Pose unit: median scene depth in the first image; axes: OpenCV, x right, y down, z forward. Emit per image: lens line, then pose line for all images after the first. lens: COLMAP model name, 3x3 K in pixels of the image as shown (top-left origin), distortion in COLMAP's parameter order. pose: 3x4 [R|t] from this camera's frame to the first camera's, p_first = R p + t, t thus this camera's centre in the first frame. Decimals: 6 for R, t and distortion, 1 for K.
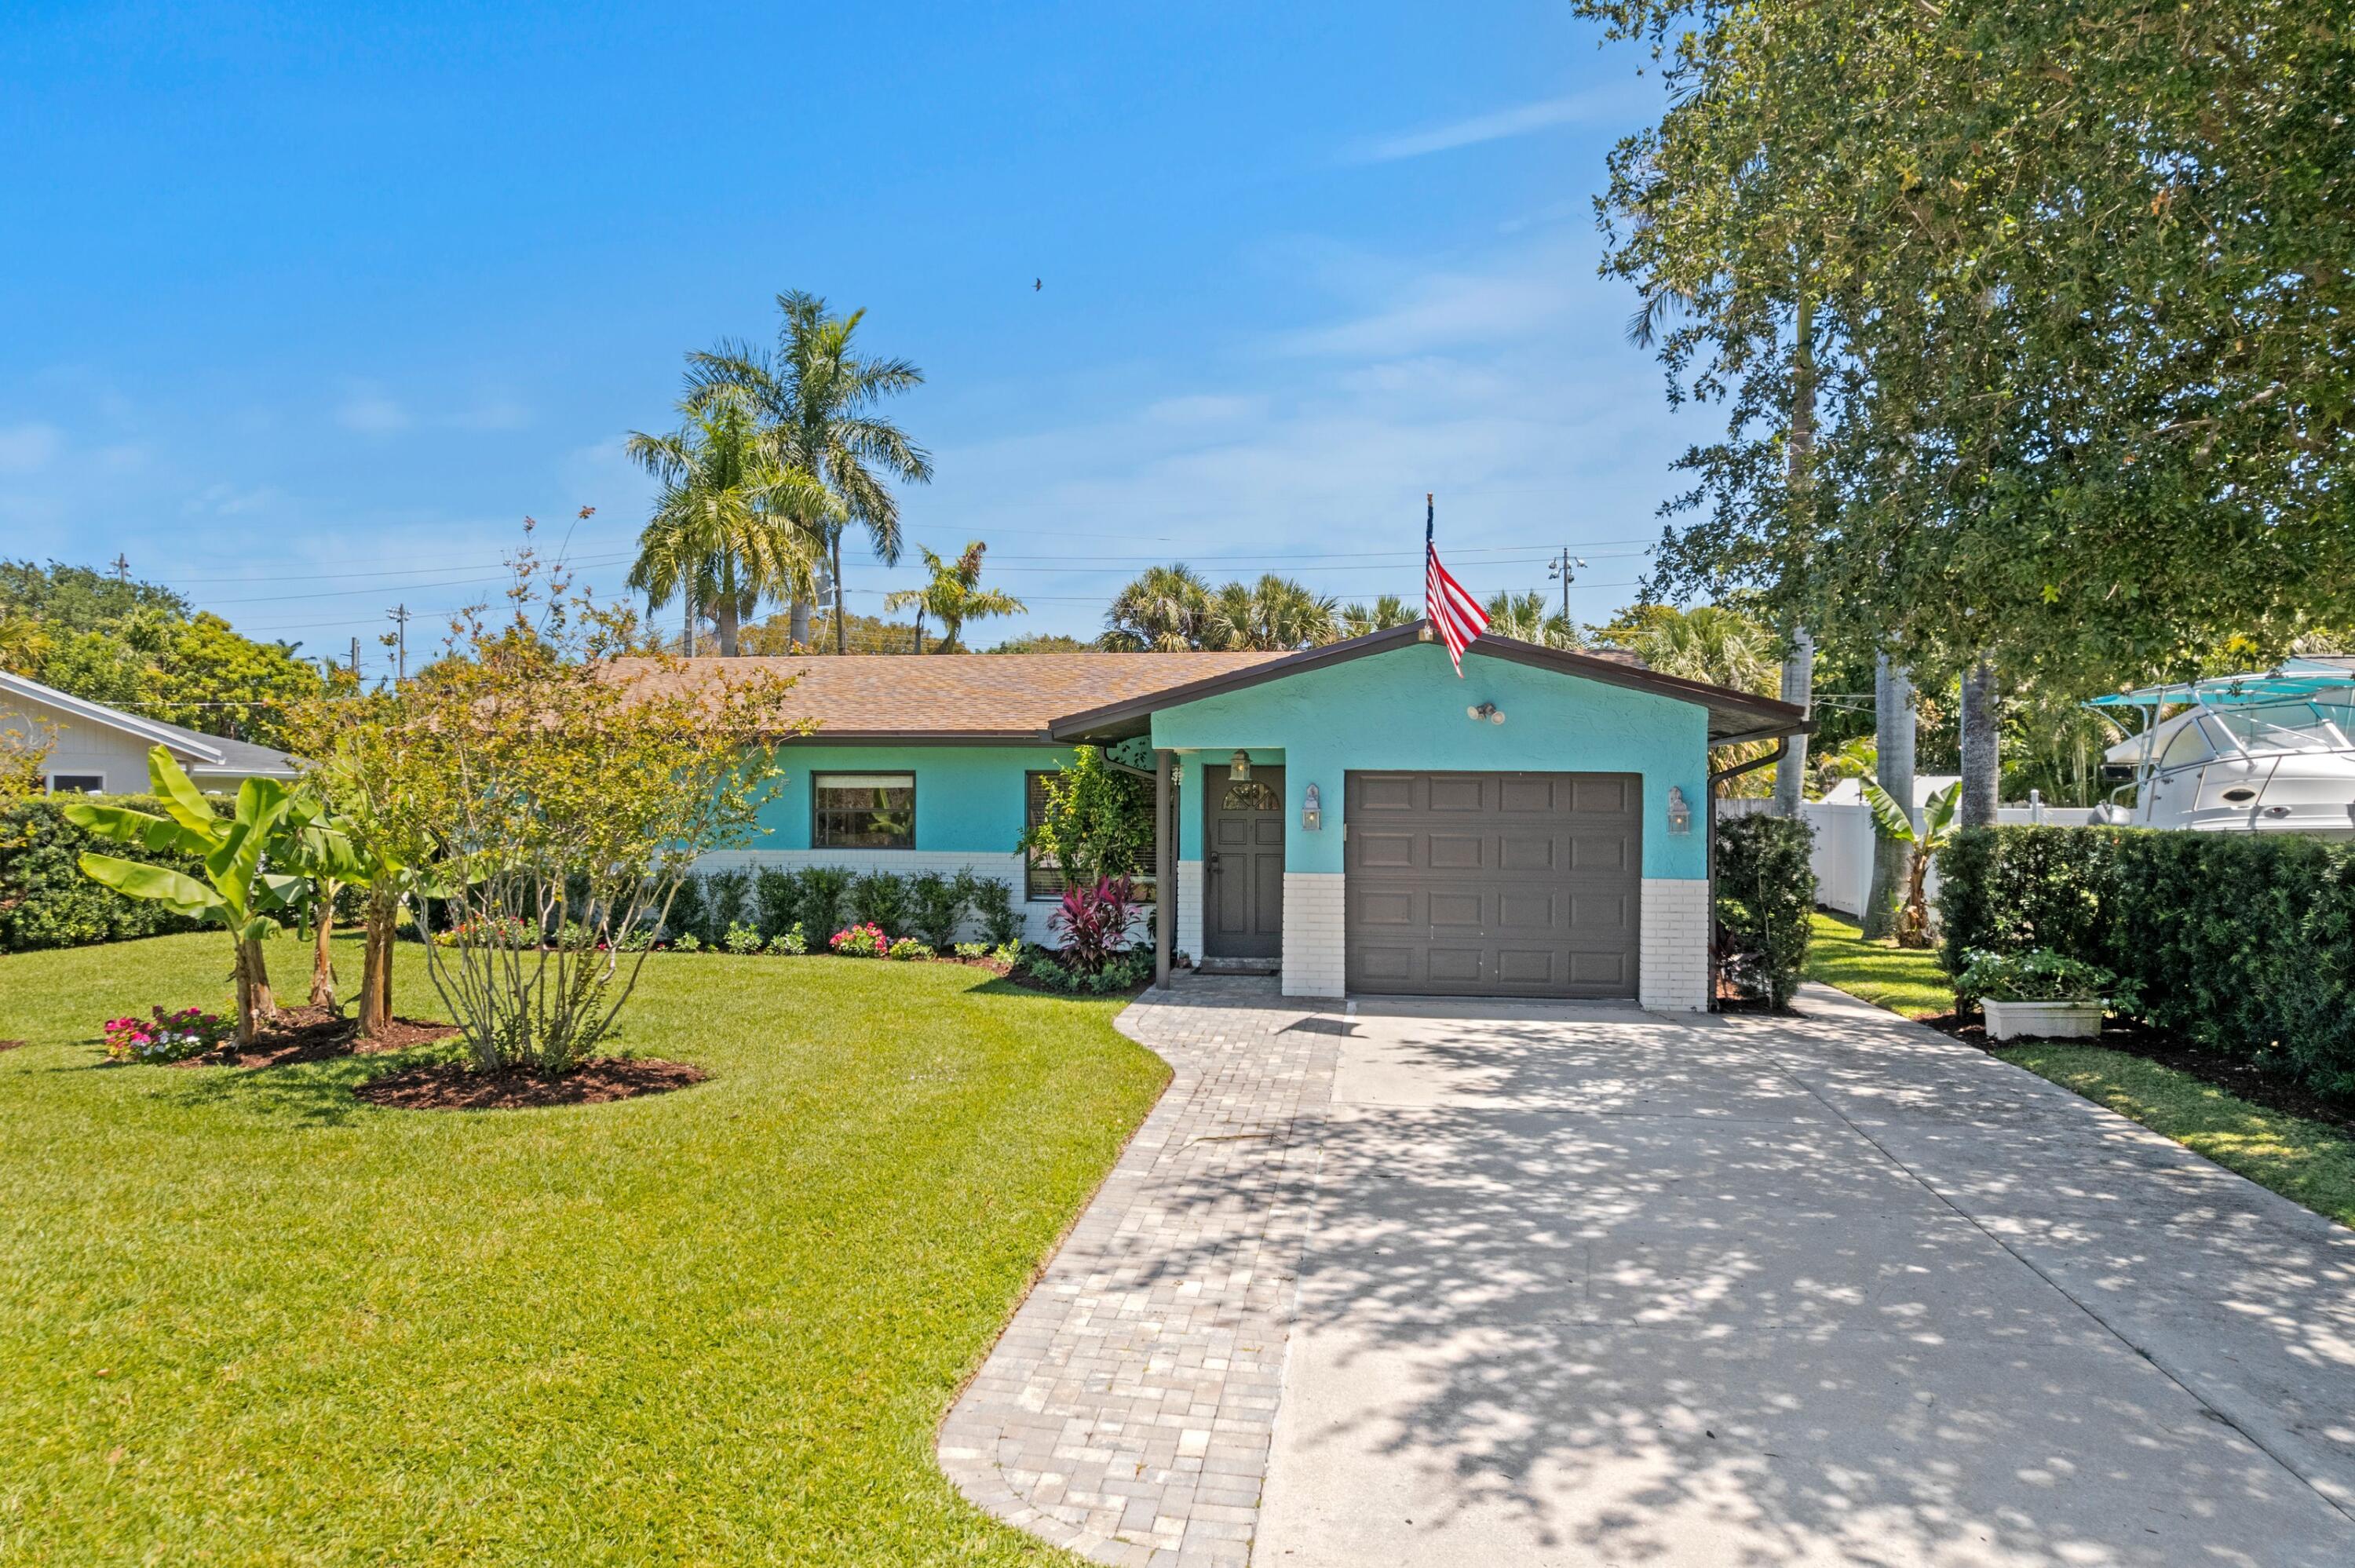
lens RADIAL K [[1464.9, 0, 1177.5], [0, 1464.9, 784.0], [0, 0, 1]] dist [-0.012898, -0.000720]
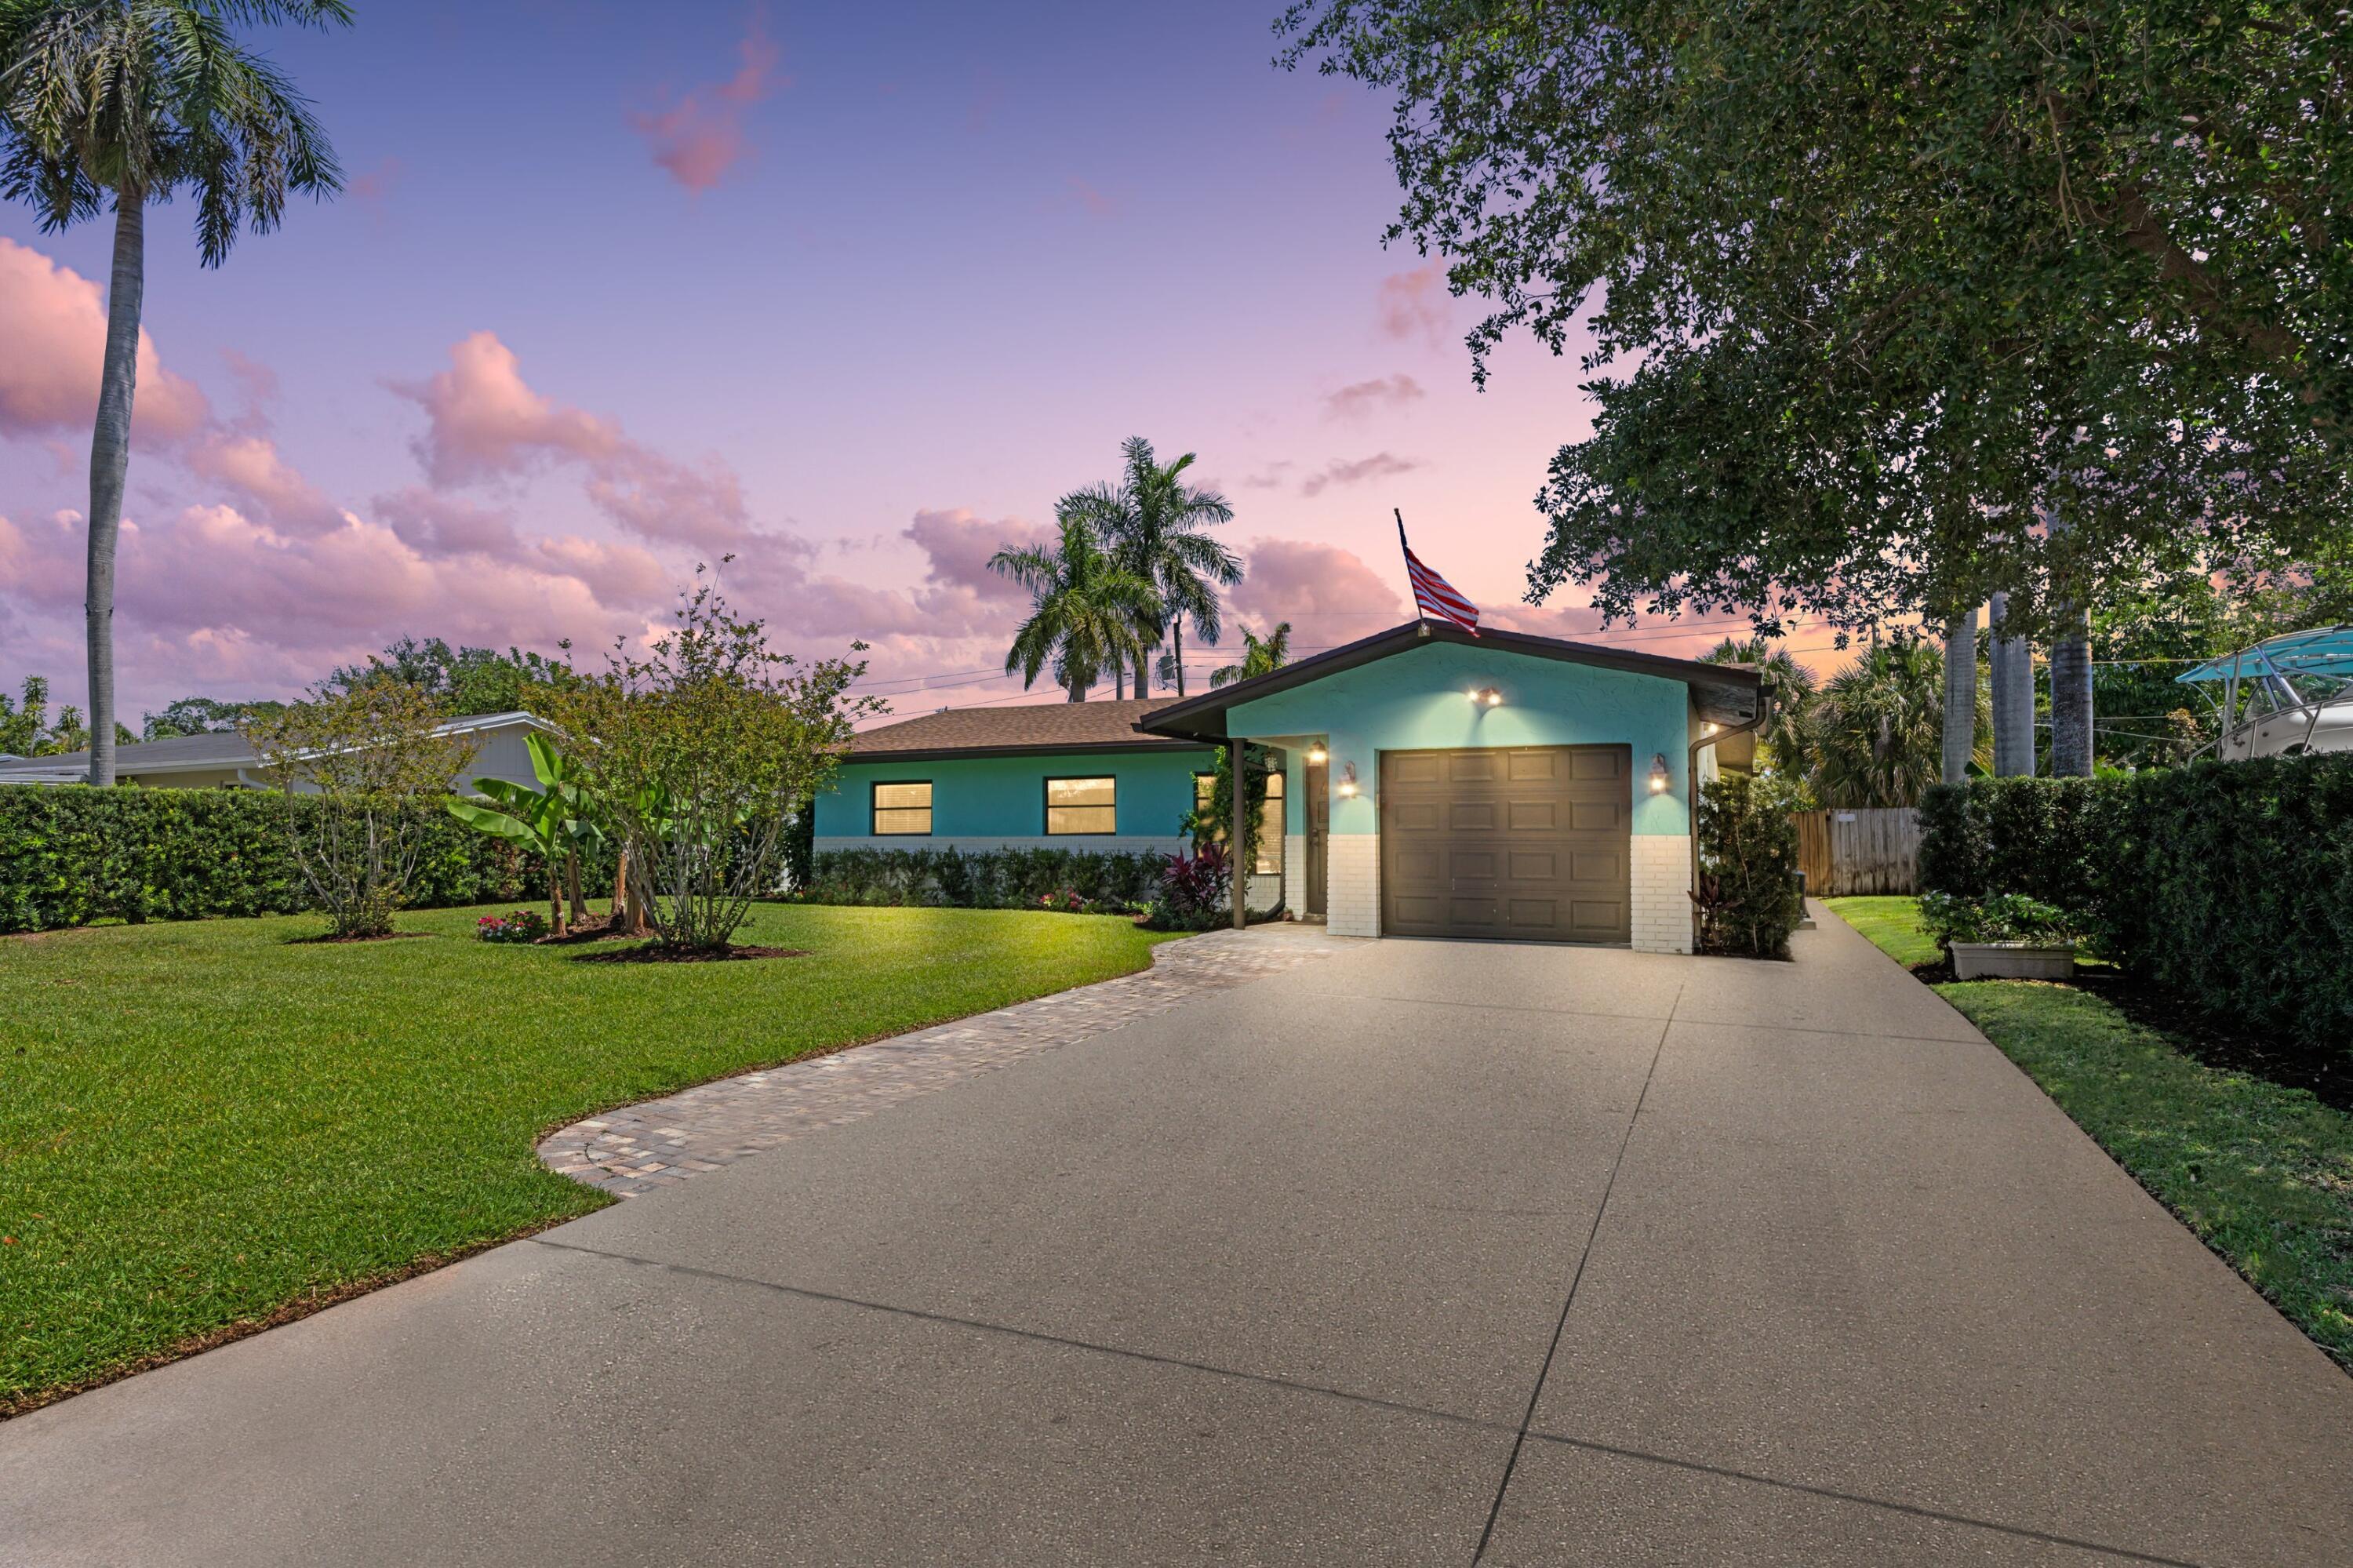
lens RADIAL K [[1161.0, 0, 1195.9], [0, 1161.0, 846.7], [0, 0, 1]] dist [-0.002153, -0.000264]
pose [[0.955214, -0.004220, -0.295886, 0.214640], [0.006158, 0.999965, 0.005616, 0.054029], [0.295852, -0.007186, 0.955207, 0.029210]]
